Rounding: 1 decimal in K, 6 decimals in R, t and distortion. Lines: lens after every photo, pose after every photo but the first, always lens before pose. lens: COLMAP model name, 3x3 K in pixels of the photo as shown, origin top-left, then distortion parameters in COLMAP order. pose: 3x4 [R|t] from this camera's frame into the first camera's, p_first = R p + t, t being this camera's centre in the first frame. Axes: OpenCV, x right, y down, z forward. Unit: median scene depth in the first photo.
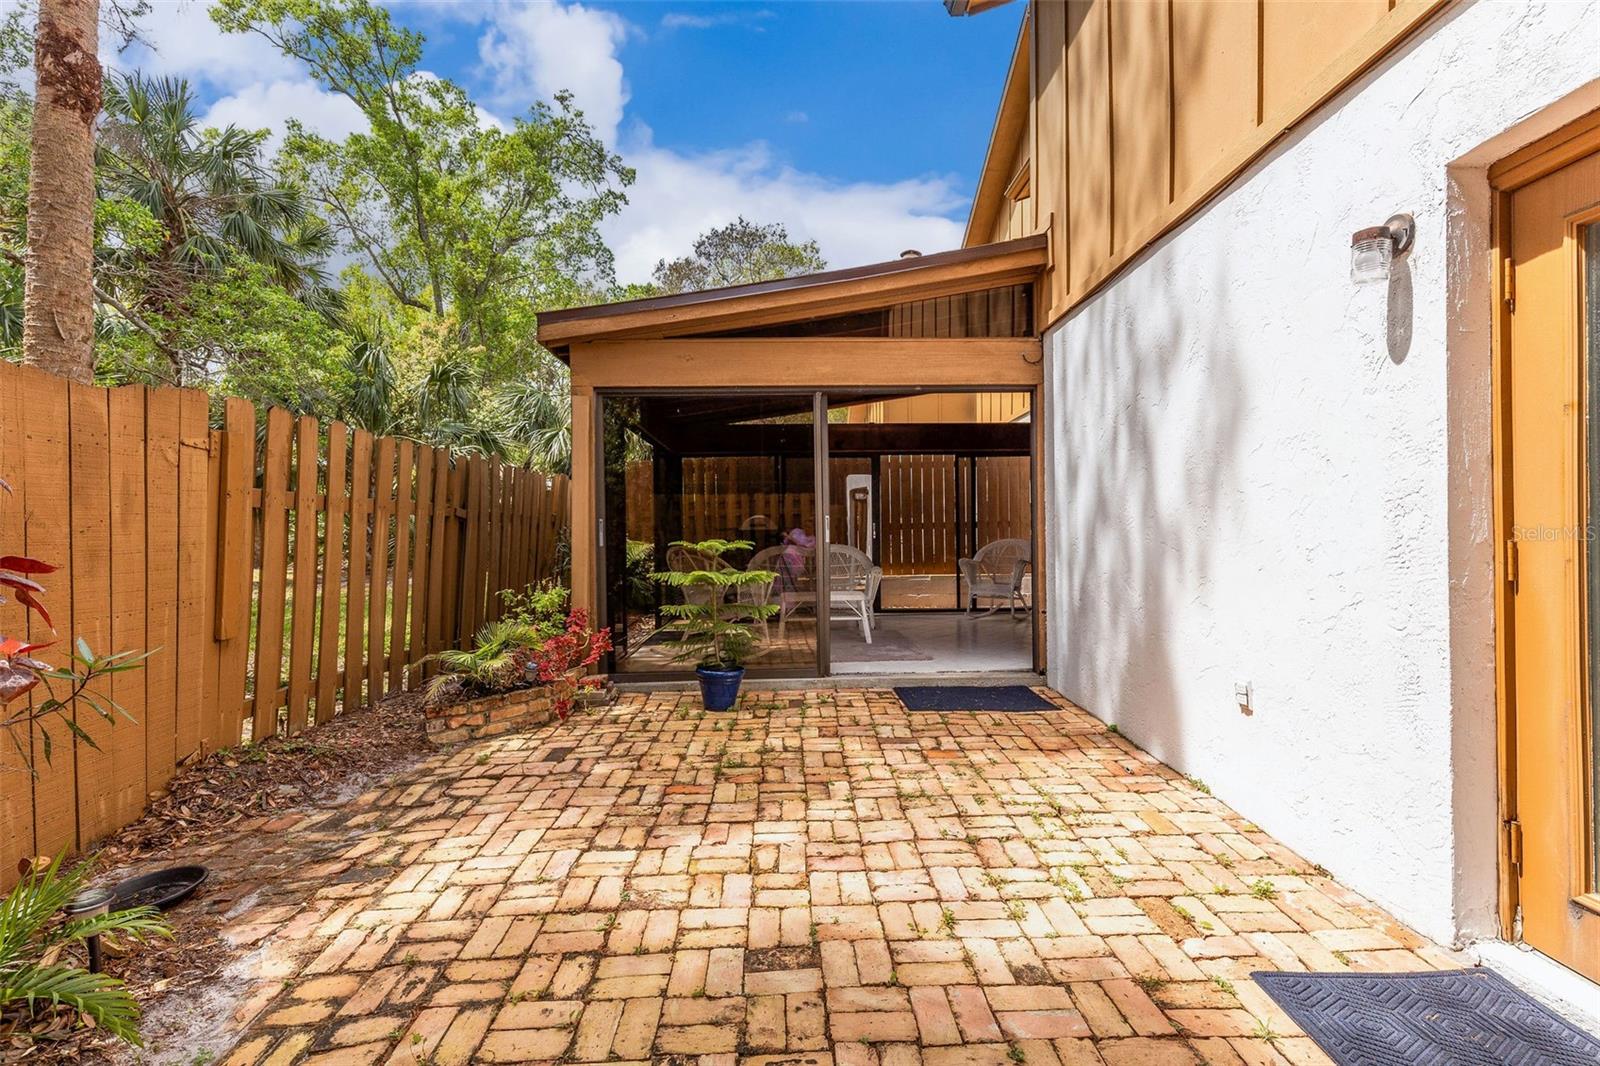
lens RADIAL K [[727.4, 0, 806.9], [0, 727.4, 529.0], [0, 0, 1]] dist [0.001542, -0.000700]
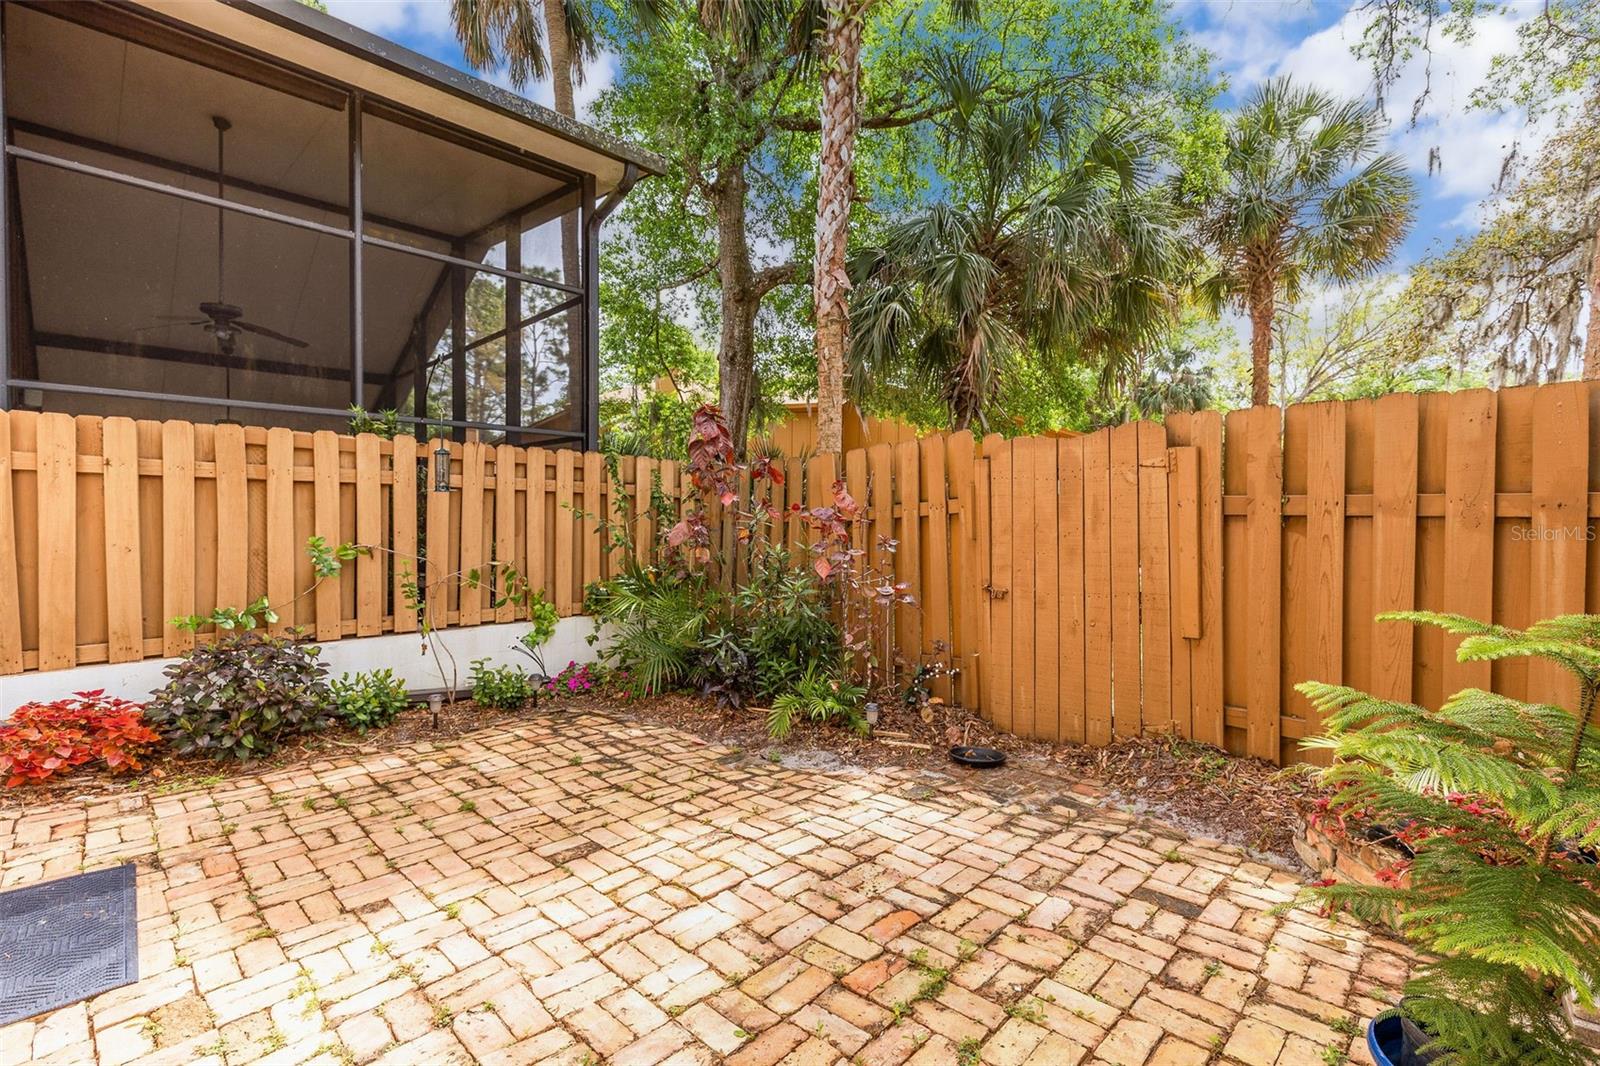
lens RADIAL K [[727.4, 0, 815.3], [0, 727.4, 522.1], [0, 0, 1]] dist [0.001542, -0.000700]
pose [[-0.719413, 0.011239, -0.694492, 0.432128], [0.004244, 0.999922, 0.011785, -0.043839], [0.694570, 0.005530, -0.719404, 1.680884]]
